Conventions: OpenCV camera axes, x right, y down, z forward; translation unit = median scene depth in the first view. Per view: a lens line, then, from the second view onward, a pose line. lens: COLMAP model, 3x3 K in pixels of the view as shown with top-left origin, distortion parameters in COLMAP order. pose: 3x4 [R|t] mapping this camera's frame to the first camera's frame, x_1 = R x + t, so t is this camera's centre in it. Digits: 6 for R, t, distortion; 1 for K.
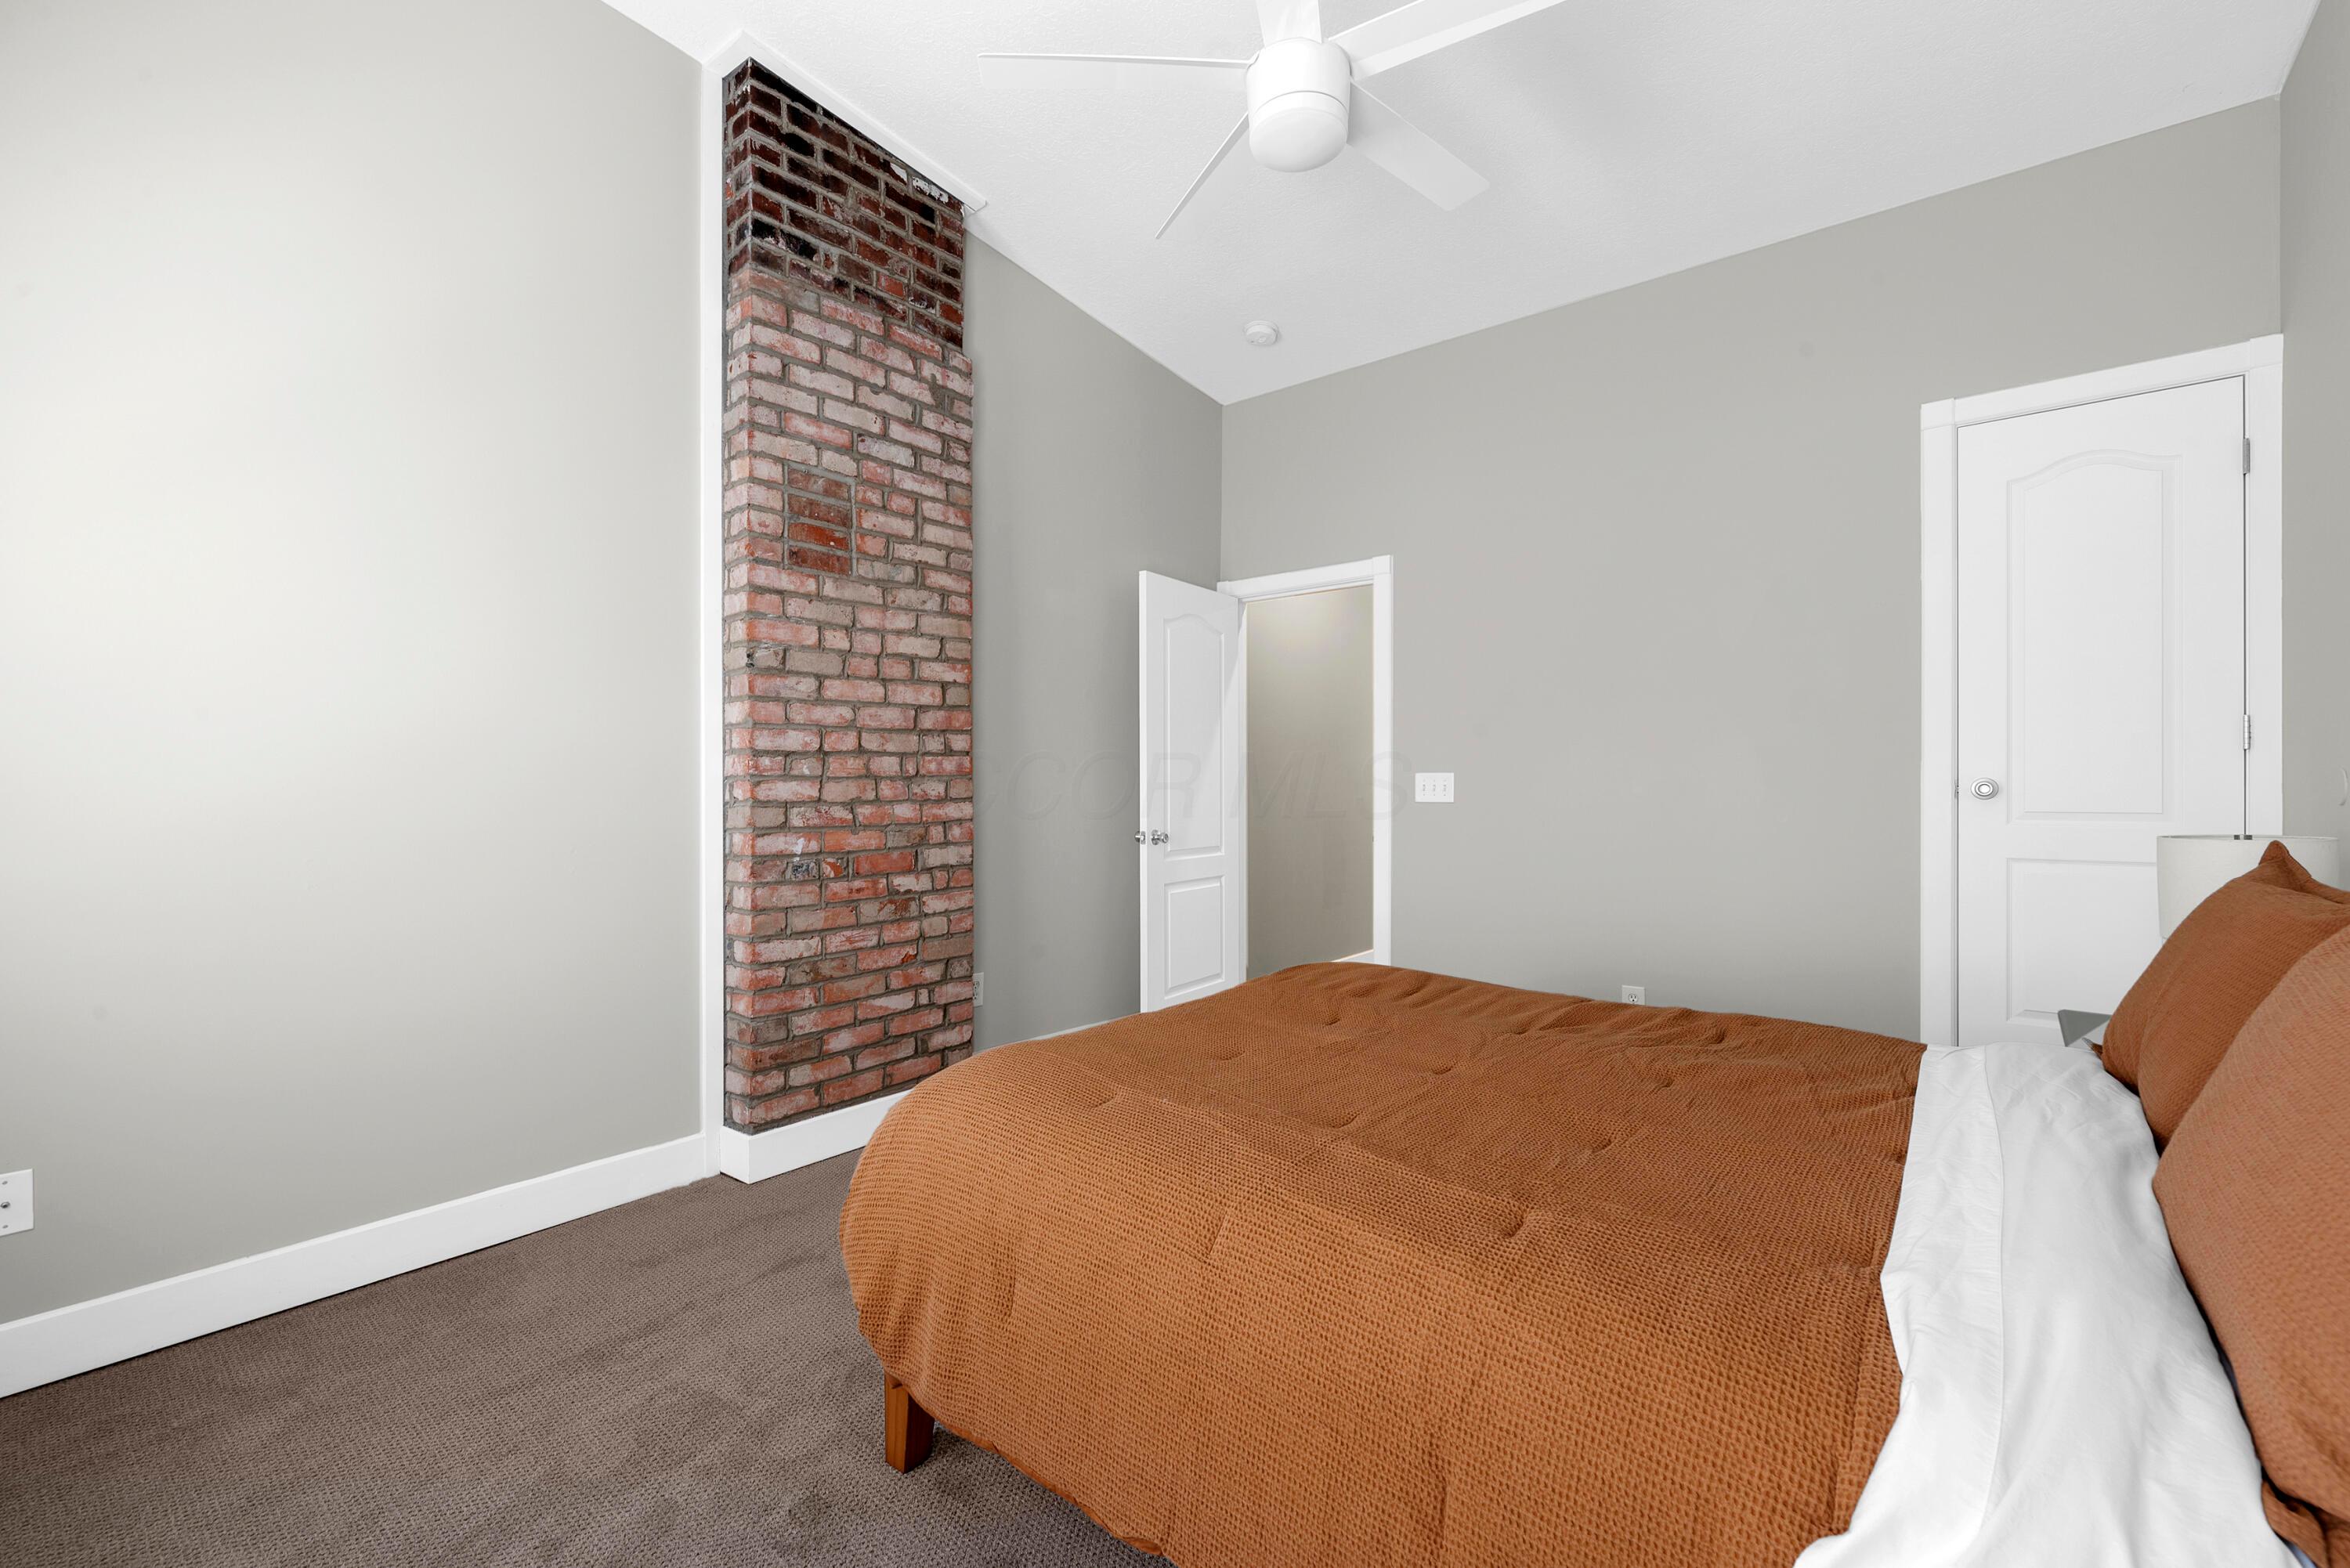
lens RADIAL K [[996.1, 0, 1176.3], [0, 996.1, 783.0], [0, 0, 1]] dist [-0.001357, 0.000336]
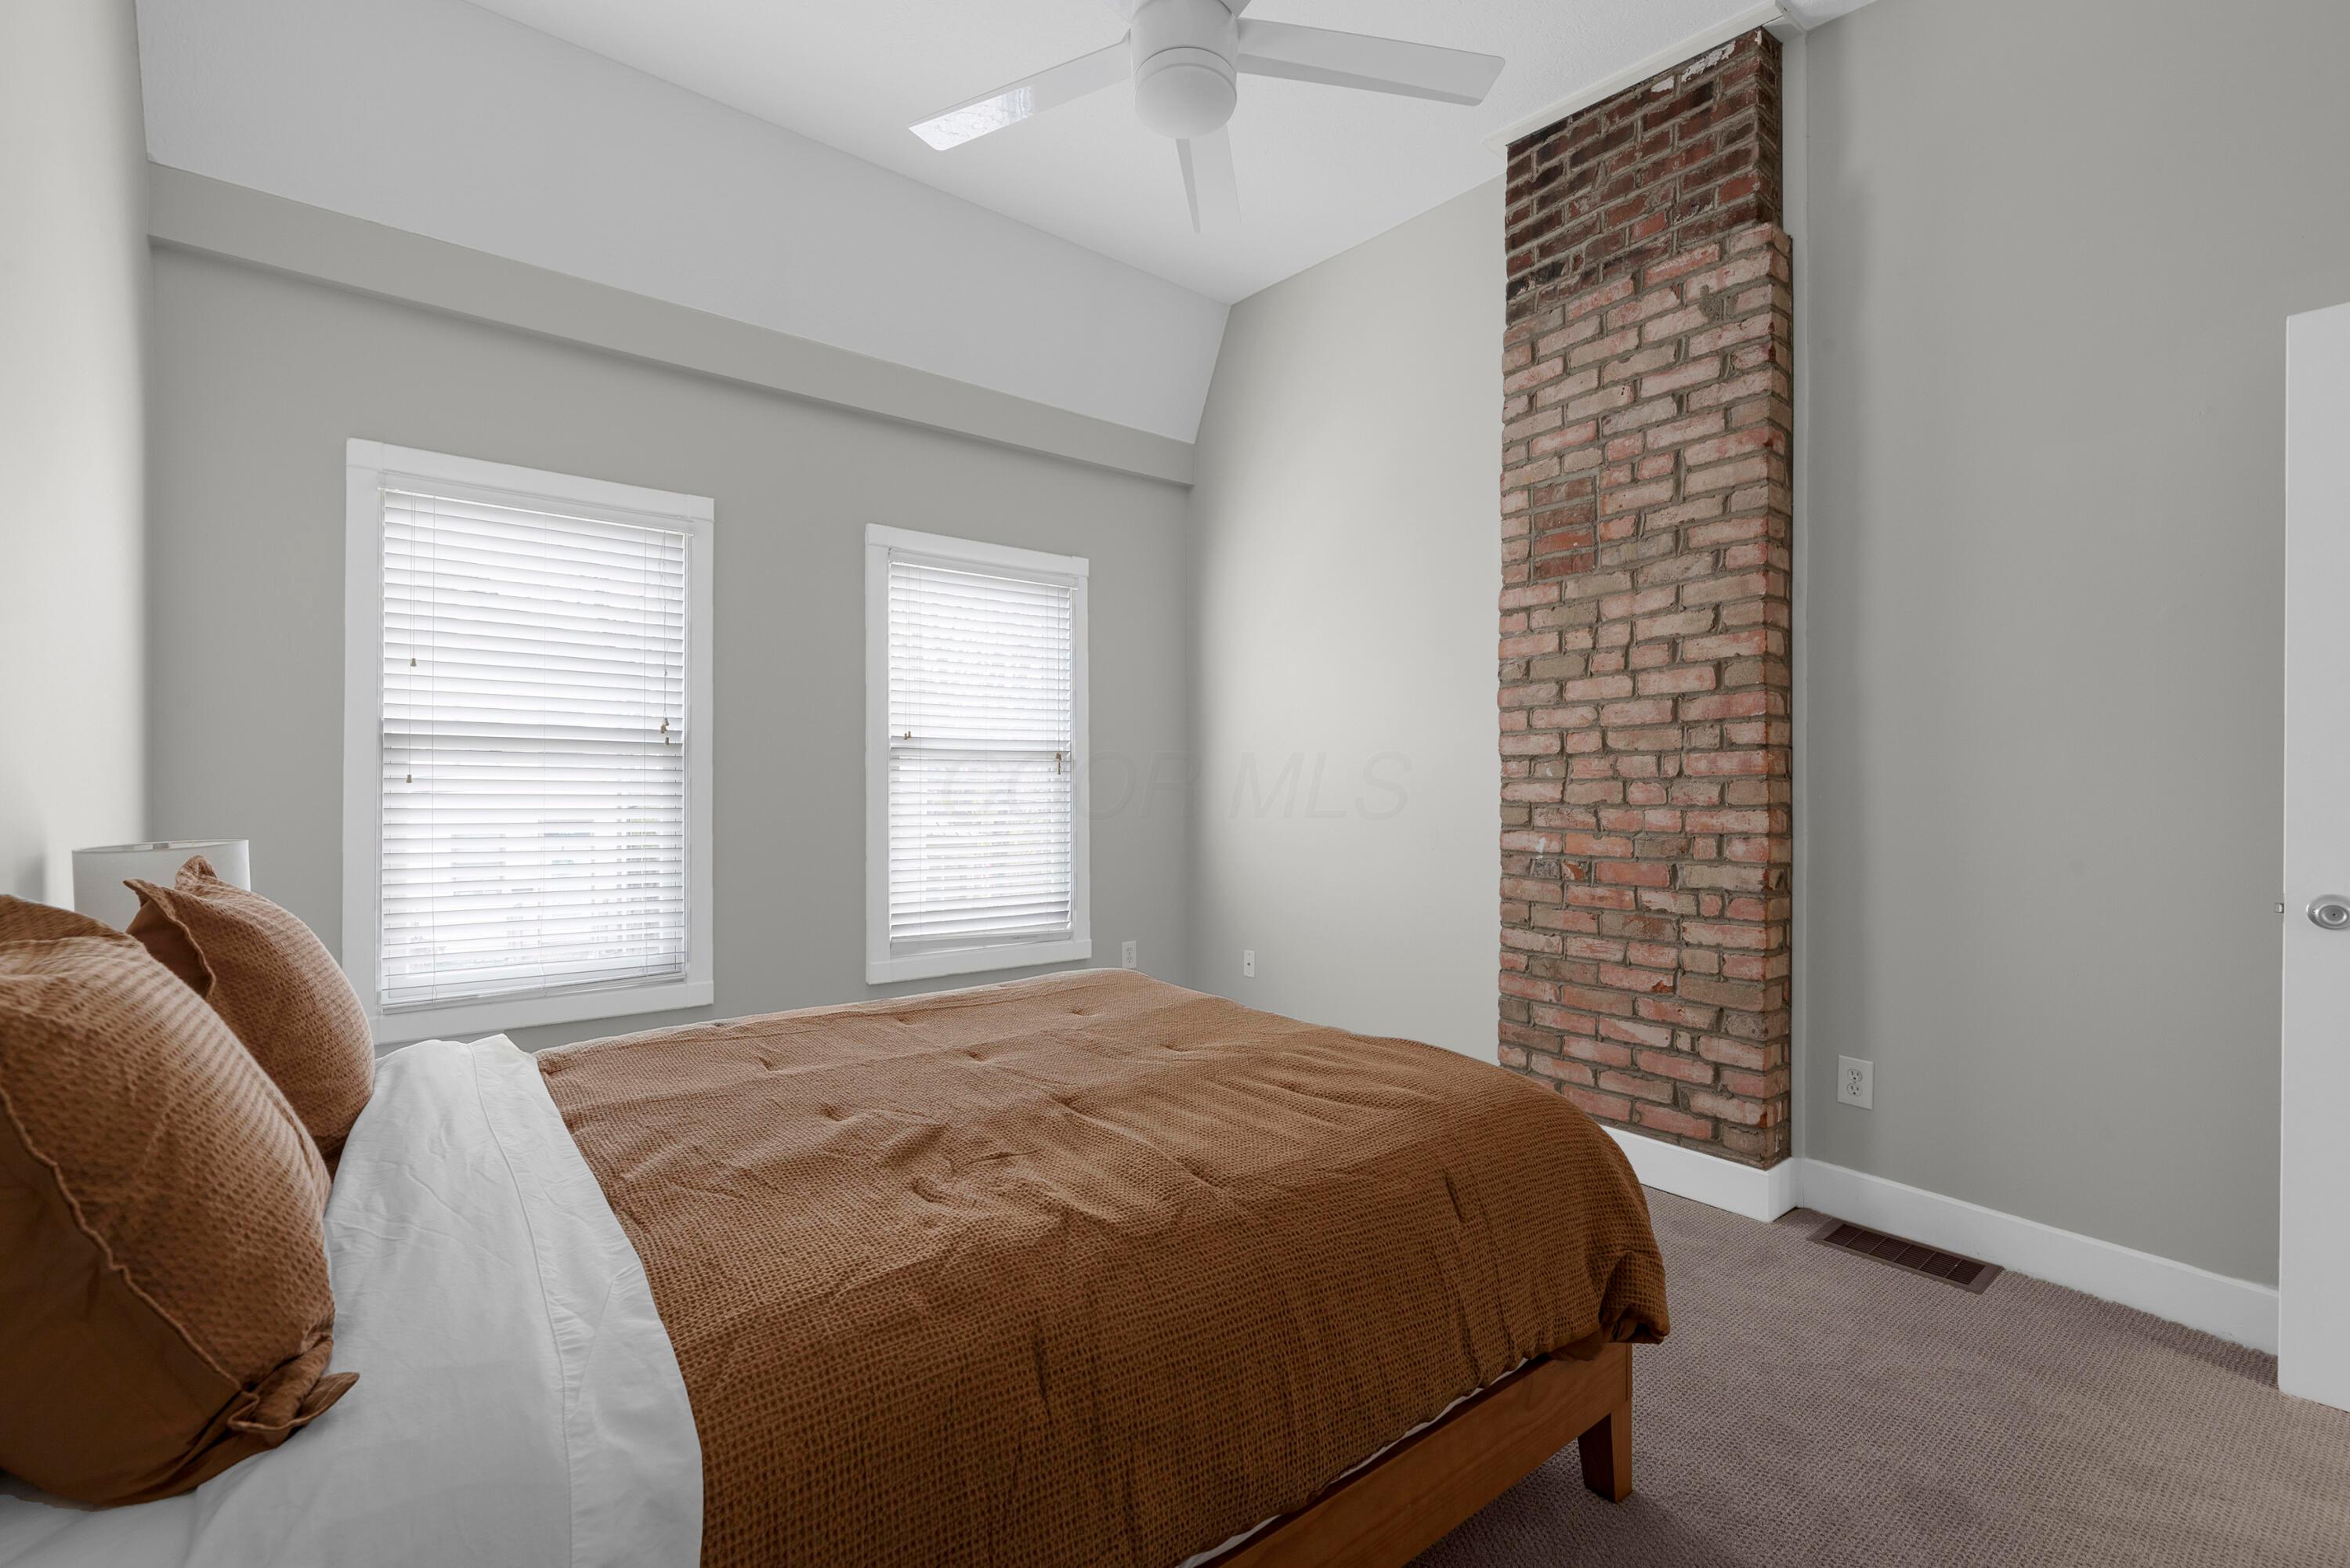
lens RADIAL K [[996.1, 0, 1175.2], [0, 996.1, 786.0], [0, 0, 1]] dist [-0.001357, 0.000336]
pose [[-0.225085, -0.002212, -0.974337, 0.683021], [-0.006828, 0.999976, -0.000693, 0.004132], [0.974315, 0.006497, -0.225095, 0.801606]]
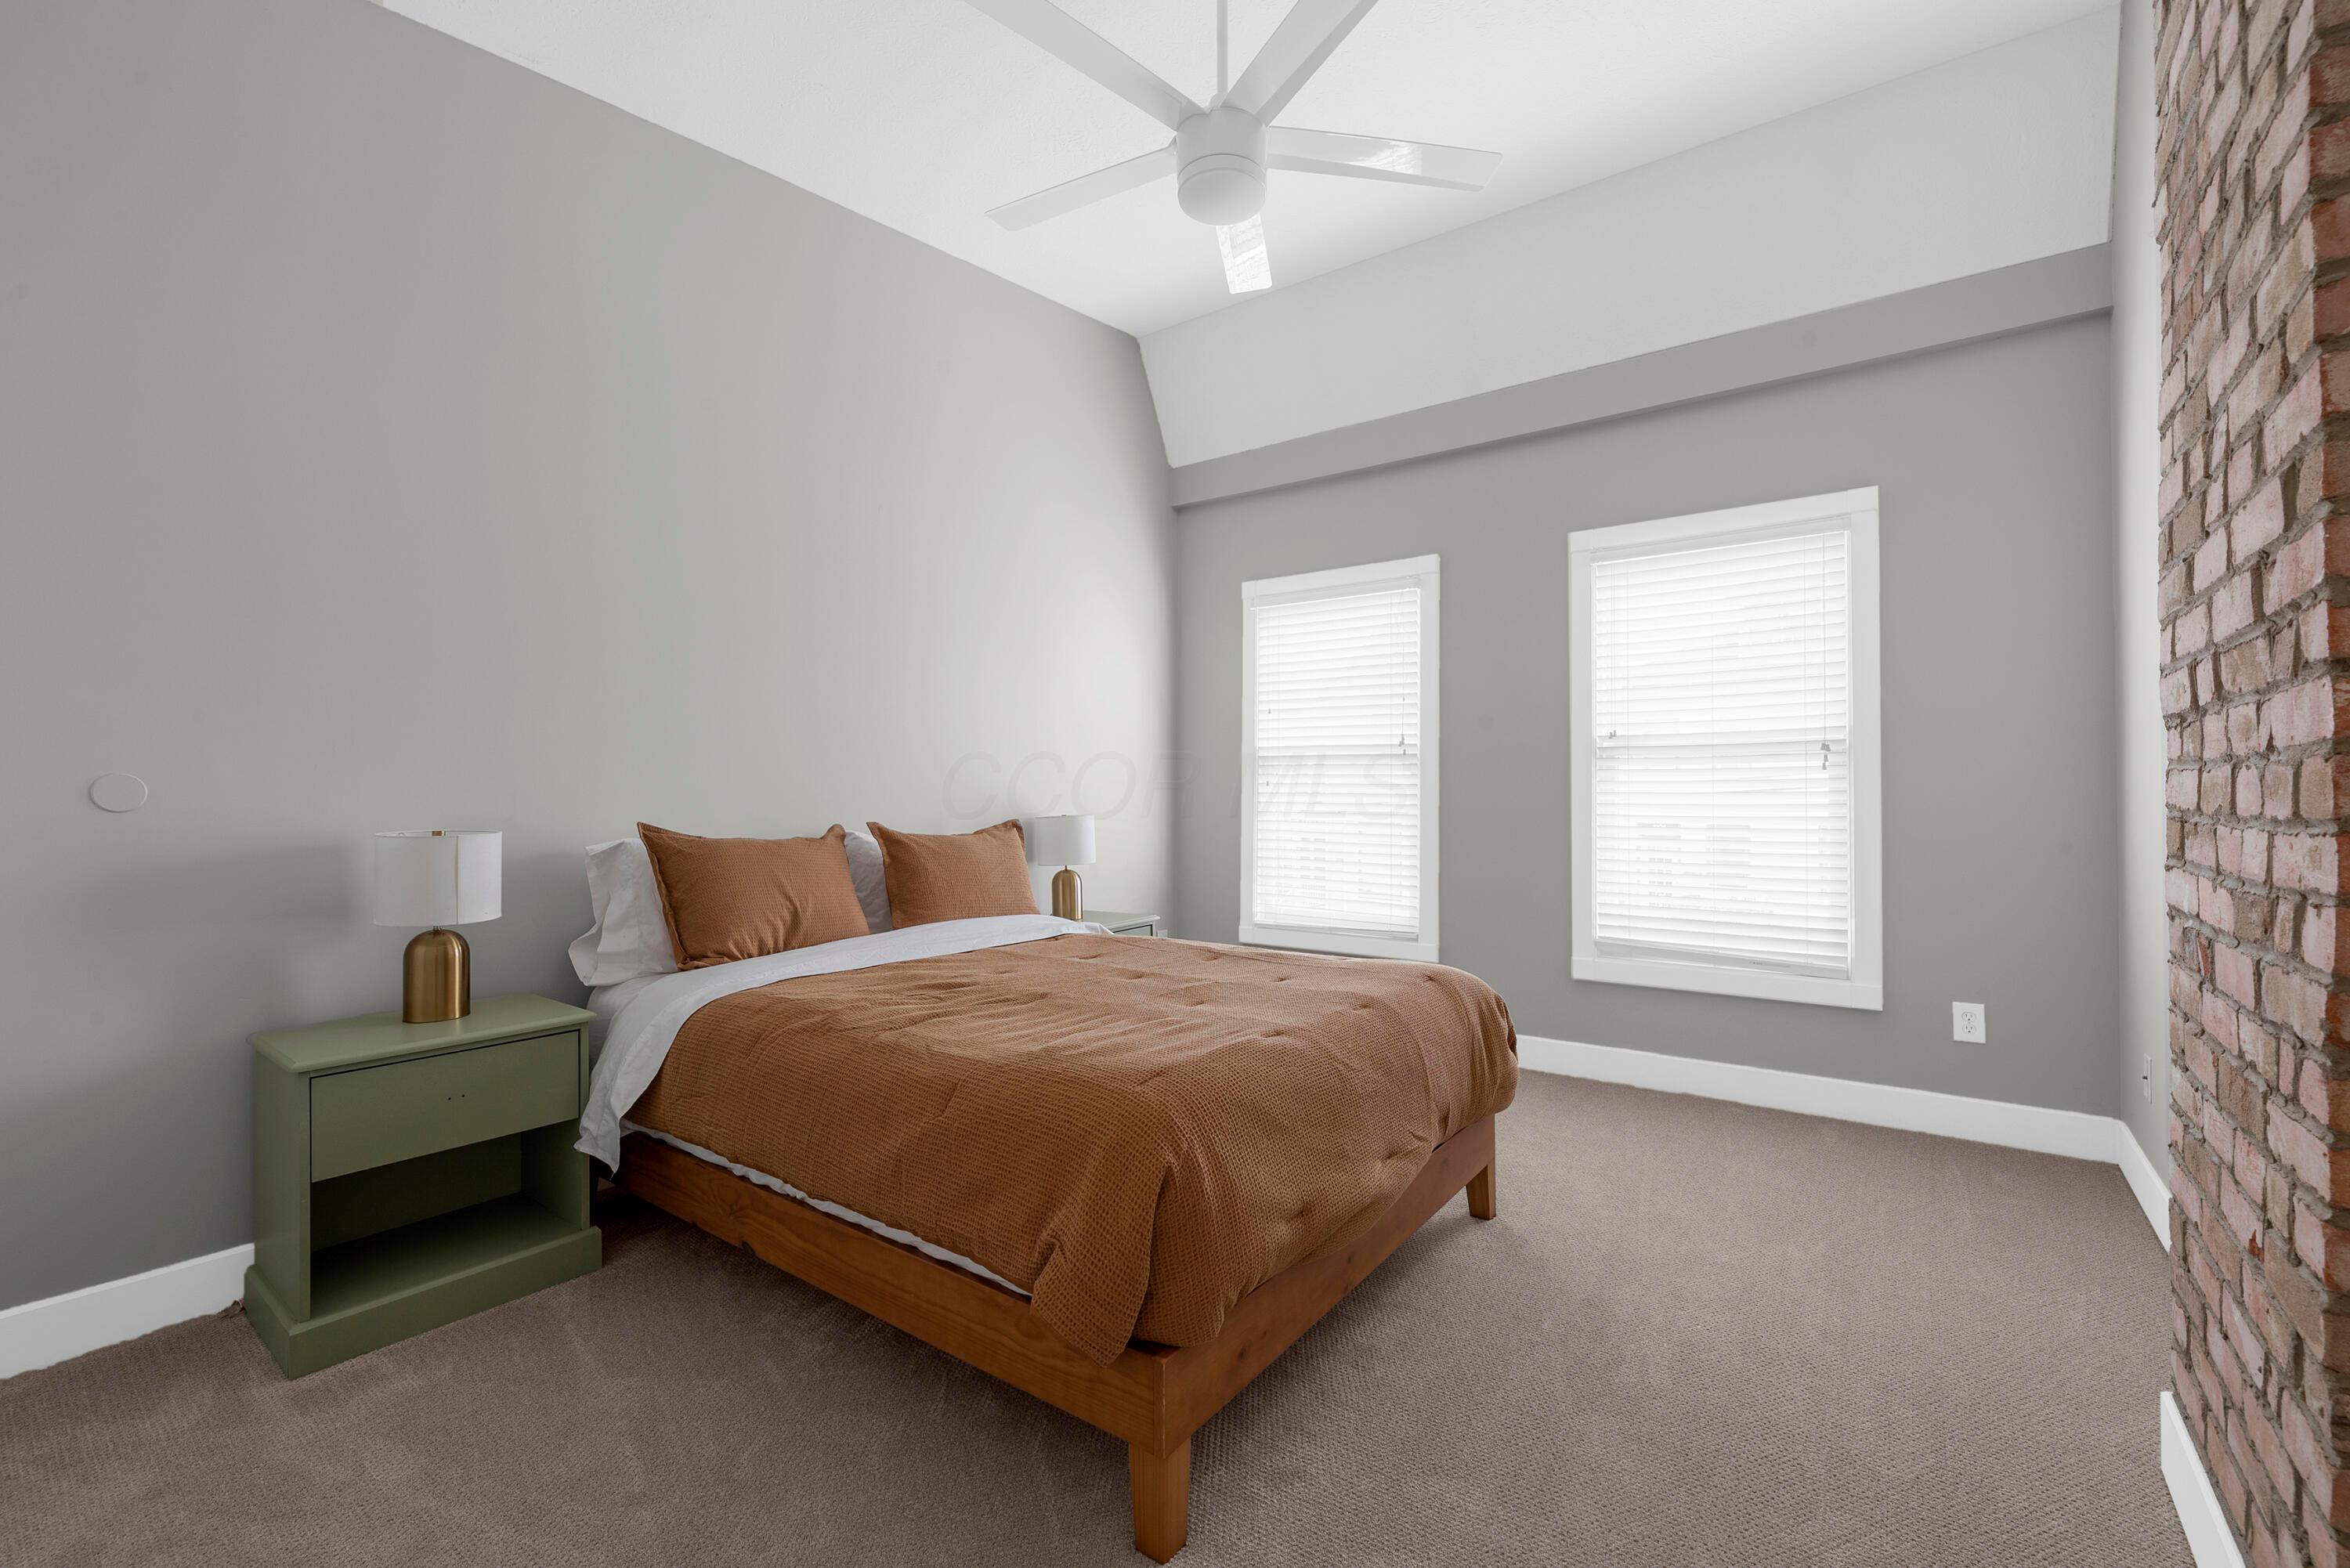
lens RADIAL K [[996.1, 0, 1176.3], [0, 996.1, 786.1], [0, 0, 1]] dist [-0.001357, 0.000336]
pose [[-0.999077, 0.002532, -0.042887, 0.146310], [0.002516, 0.999997, 0.000437, 0.004403], [0.042888, 0.000329, -0.999080, 1.387905]]
